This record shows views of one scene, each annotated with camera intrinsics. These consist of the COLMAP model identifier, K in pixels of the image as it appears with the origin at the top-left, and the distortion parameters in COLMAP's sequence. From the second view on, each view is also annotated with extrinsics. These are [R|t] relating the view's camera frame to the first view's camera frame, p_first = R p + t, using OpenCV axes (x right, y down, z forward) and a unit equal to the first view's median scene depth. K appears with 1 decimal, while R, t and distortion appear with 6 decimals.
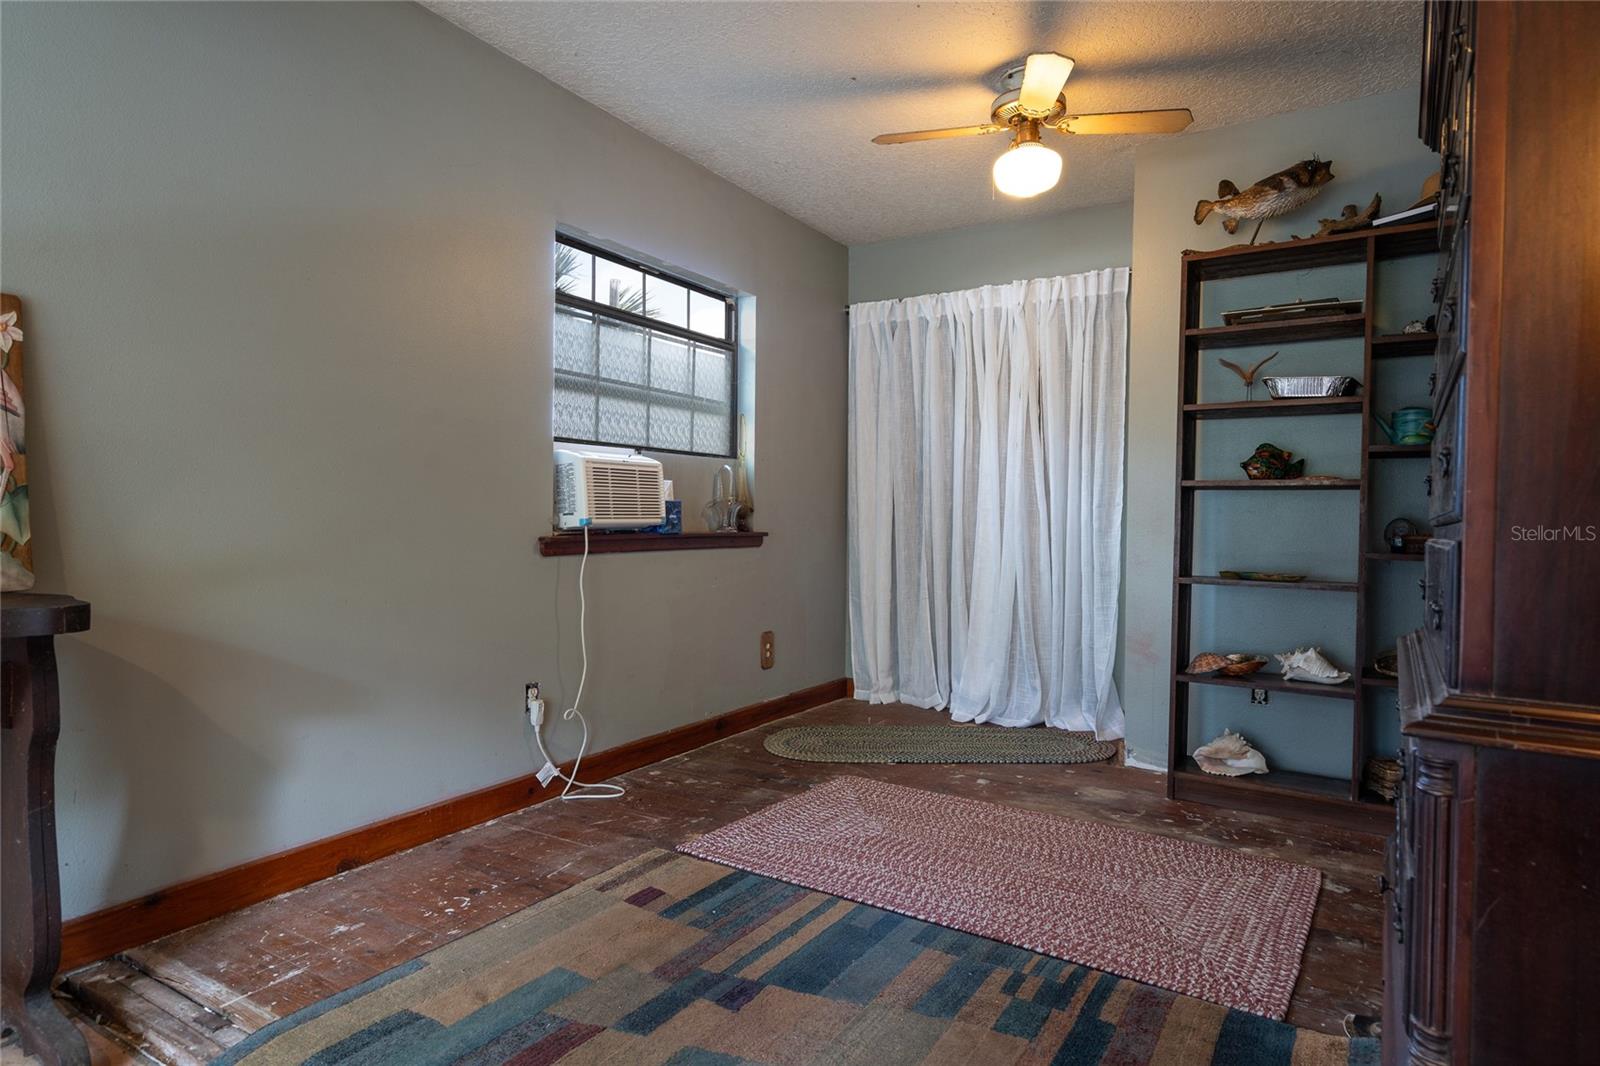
lens RADIAL K [[862.9, 0, 800.6], [0, 862.9, 534.7], [0, 0, 1]] dist [0.001932, 0.000257]
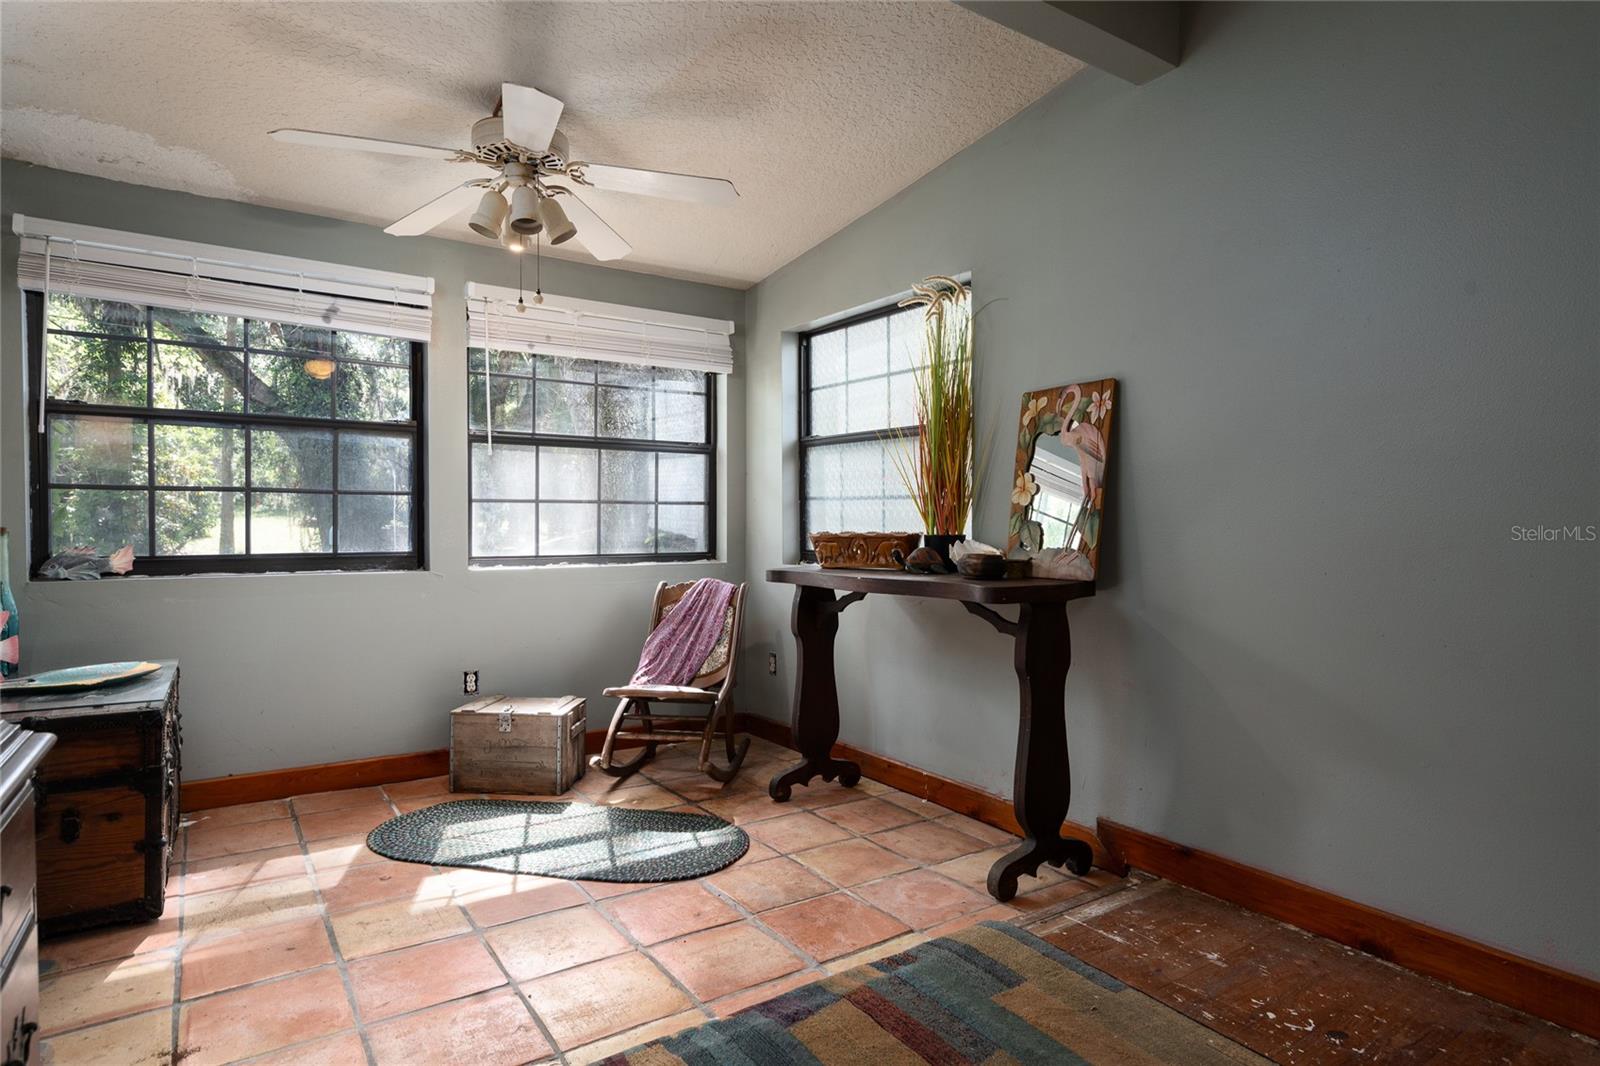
lens RADIAL K [[862.9, 0, 799.8], [0, 862.9, 528.7], [0, 0, 1]] dist [0.001932, 0.000257]
pose [[-0.386824, 0.004414, -0.922143, 0.569623], [-0.029369, 0.999422, 0.017104, -0.030105], [0.921686, 0.033699, -0.386471, 0.973601]]
